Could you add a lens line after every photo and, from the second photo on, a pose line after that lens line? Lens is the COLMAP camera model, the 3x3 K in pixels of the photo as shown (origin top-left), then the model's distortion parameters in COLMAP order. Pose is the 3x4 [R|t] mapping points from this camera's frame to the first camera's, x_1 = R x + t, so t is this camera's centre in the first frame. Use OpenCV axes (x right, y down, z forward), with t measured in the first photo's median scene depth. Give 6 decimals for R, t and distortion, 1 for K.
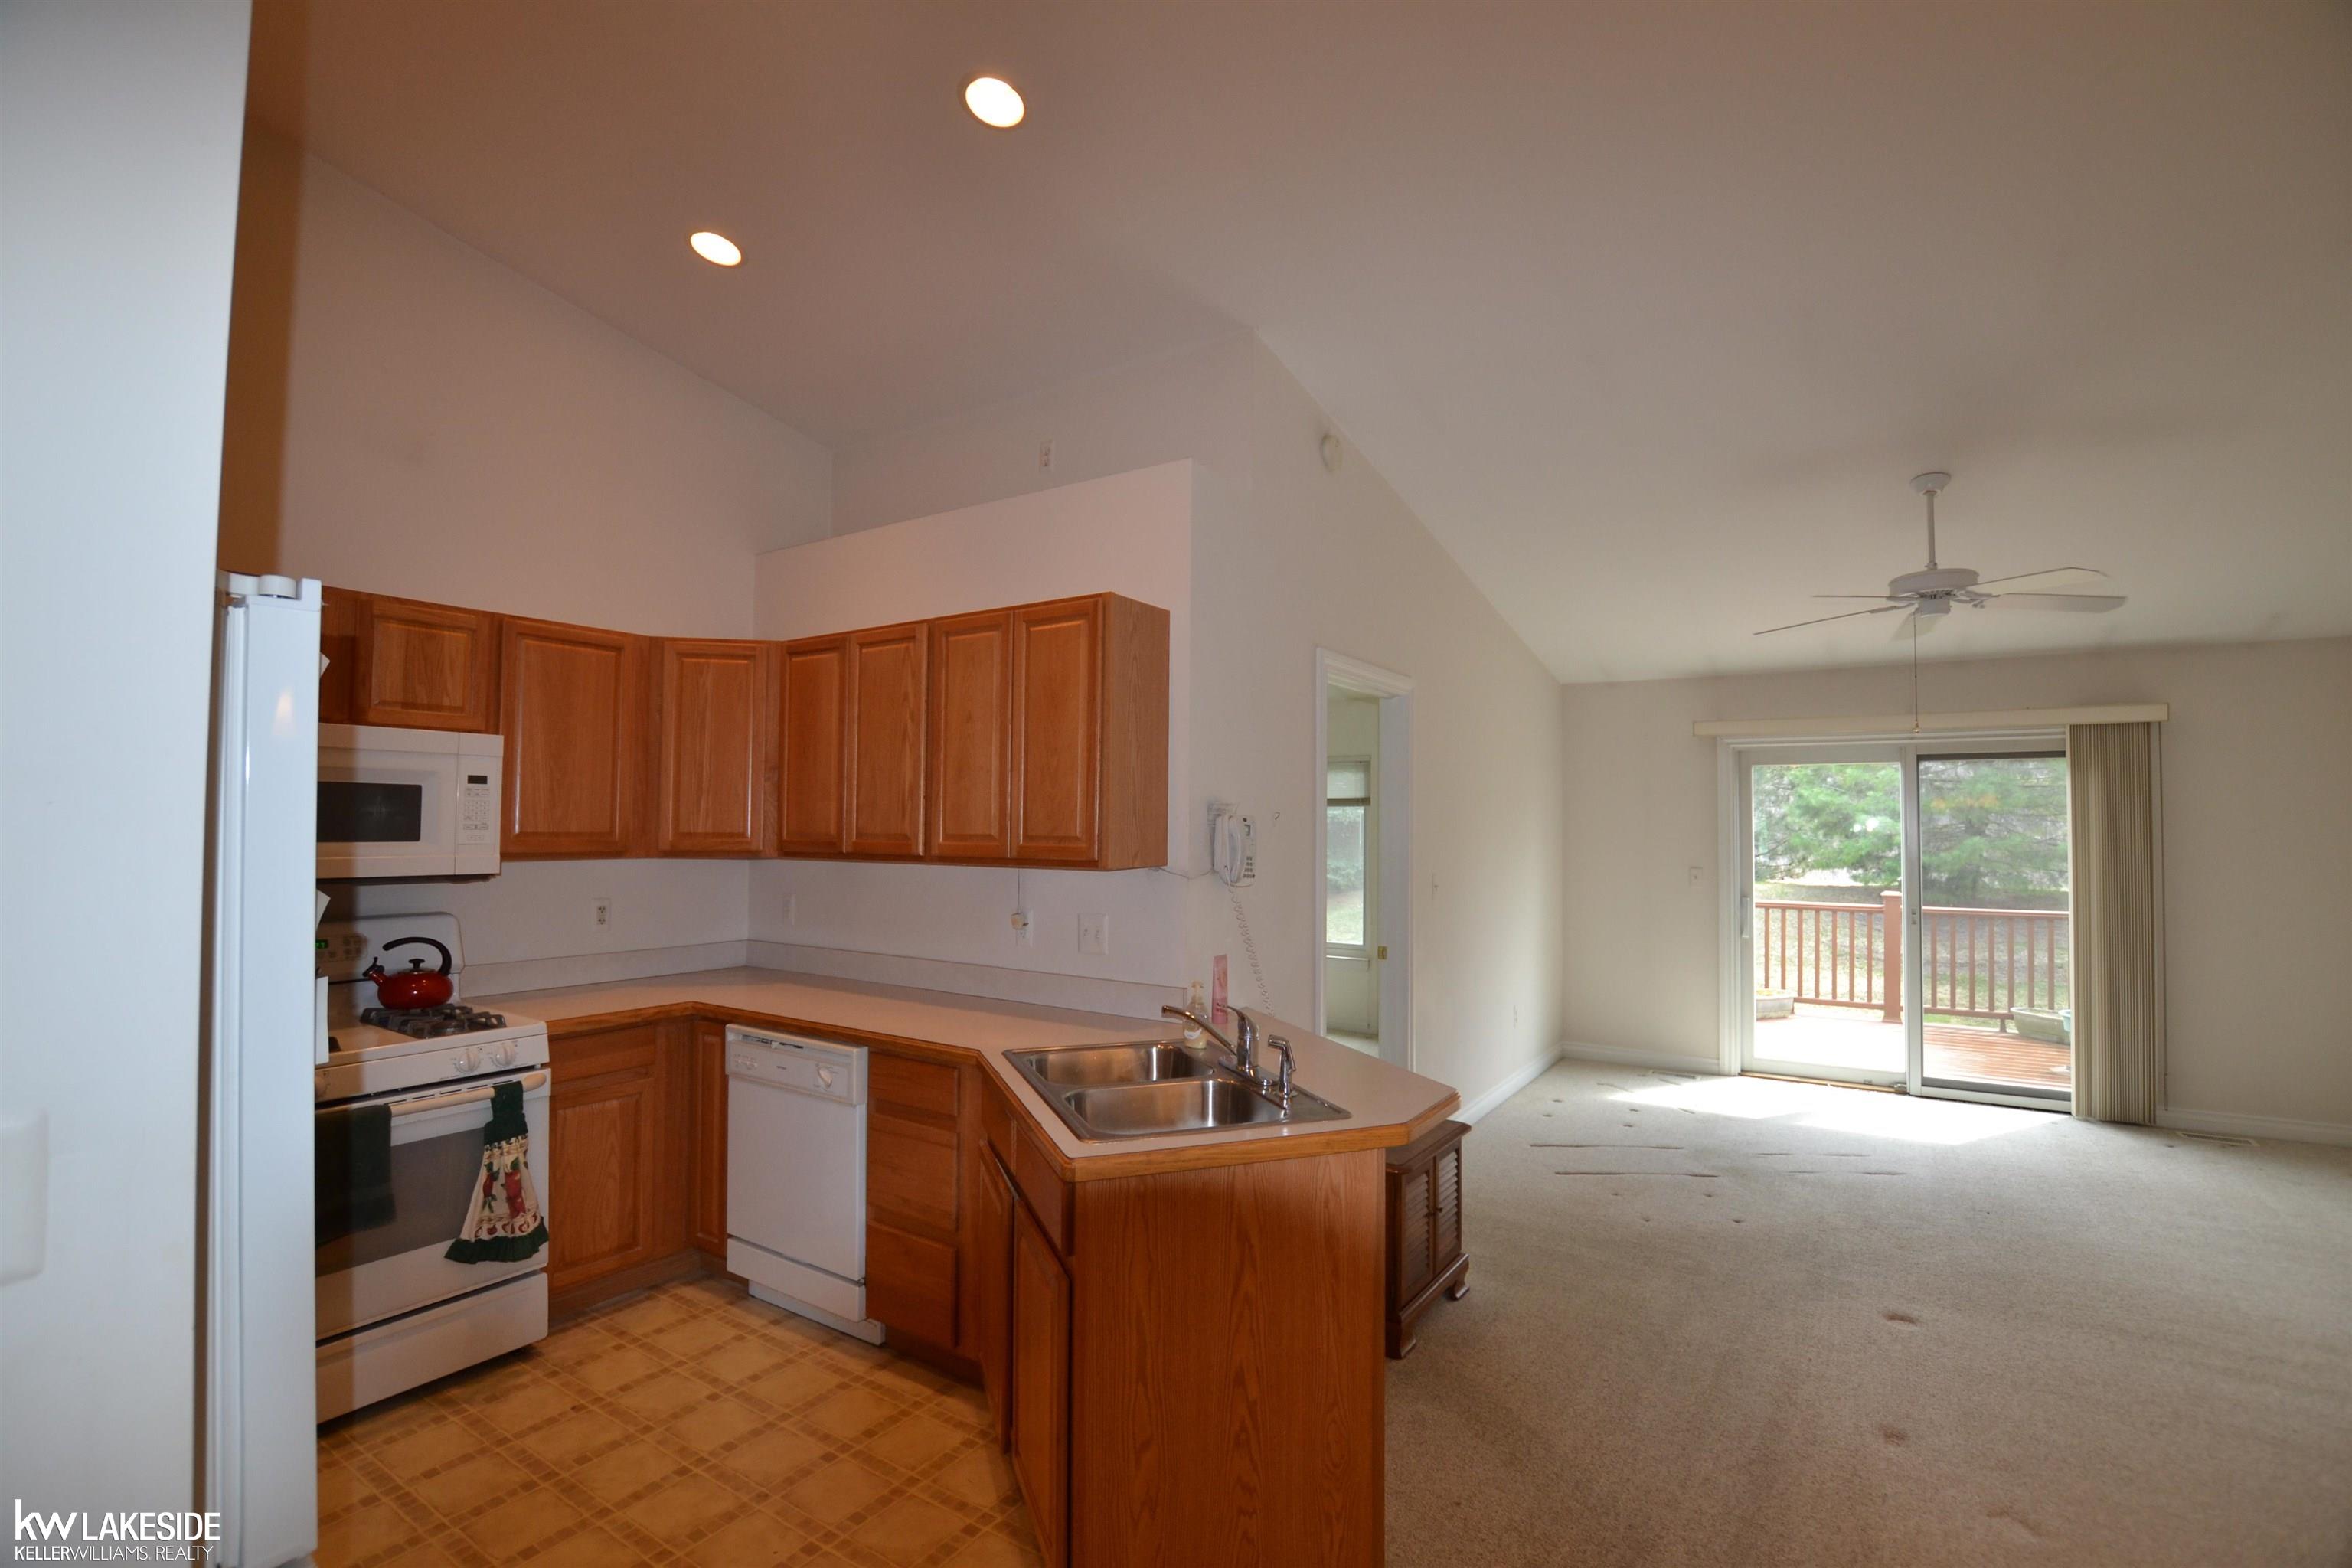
lens RADIAL K [[1046.4, 0, 1176.3], [0, 1046.4, 795.0], [0, 0, 1]] dist [-0.025185, -0.000662]
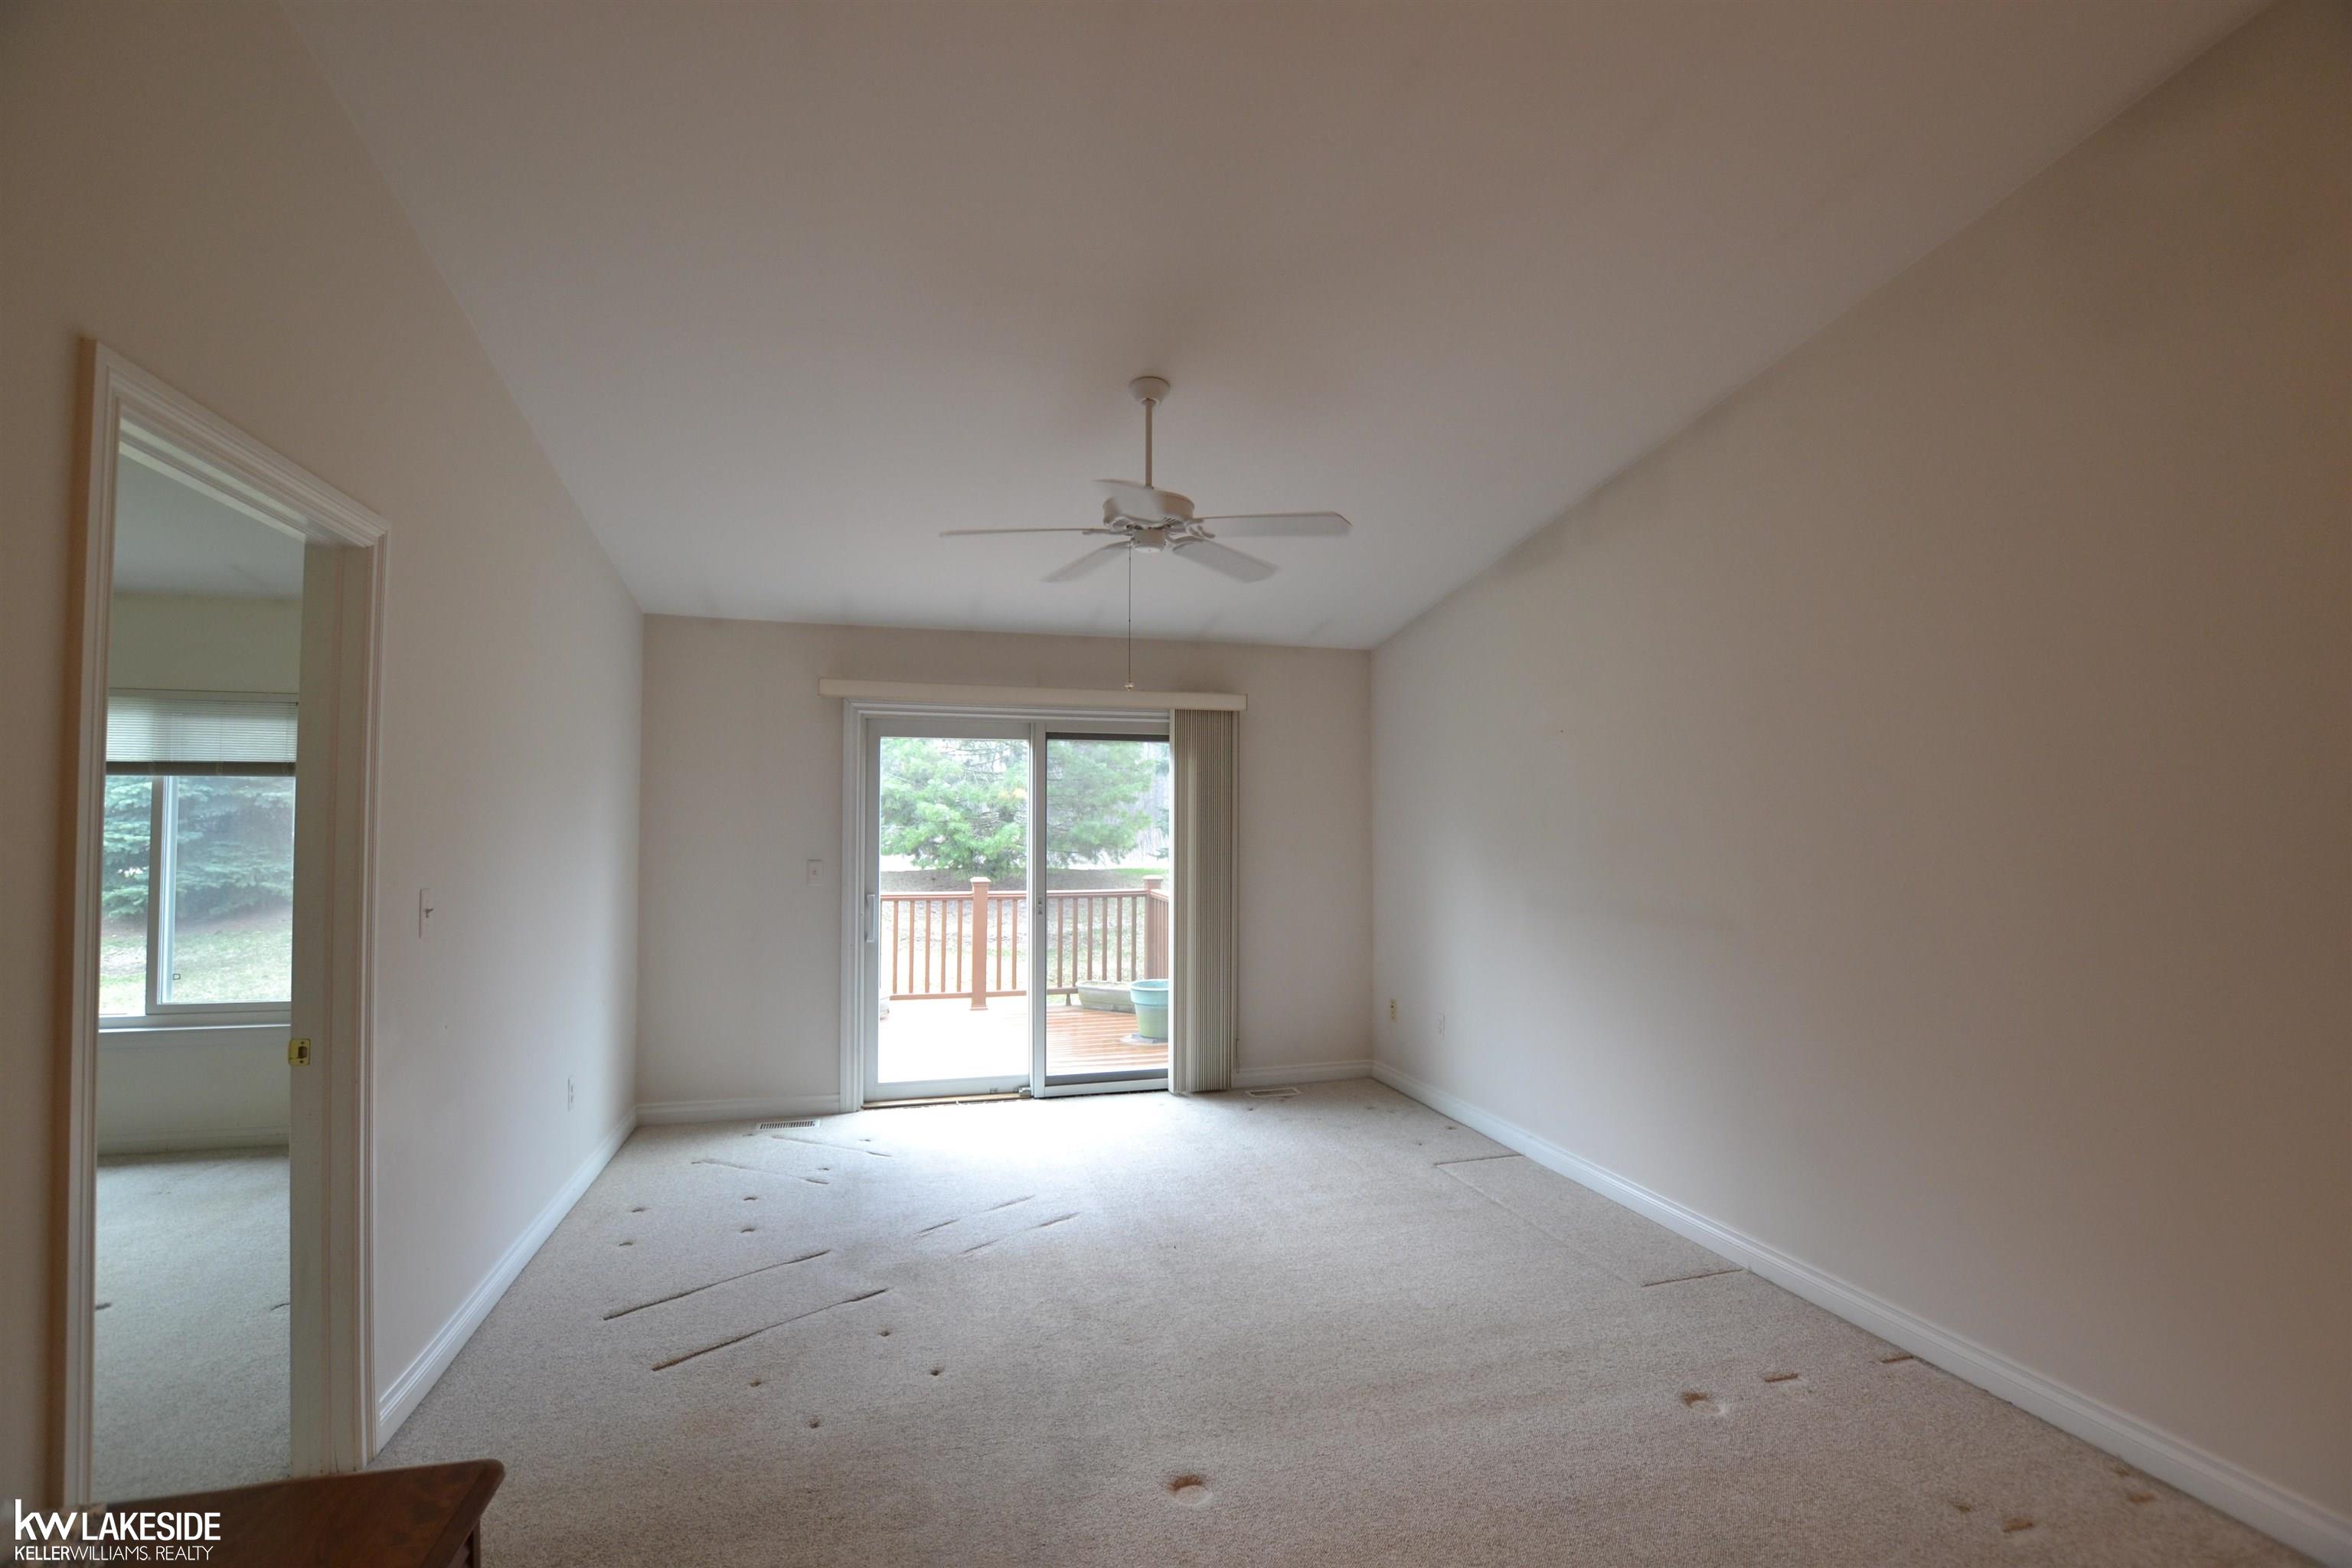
lens RADIAL K [[1046.4, 0, 1176.3], [0, 1046.4, 795.0], [0, 0, 1]] dist [-0.025185, -0.000662]
pose [[0.652713, 0.013037, 0.757493, 0.079038], [-0.020331, 0.999793, 0.000312, 0.015051], [-0.757332, -0.015605, 0.652844, 0.292792]]
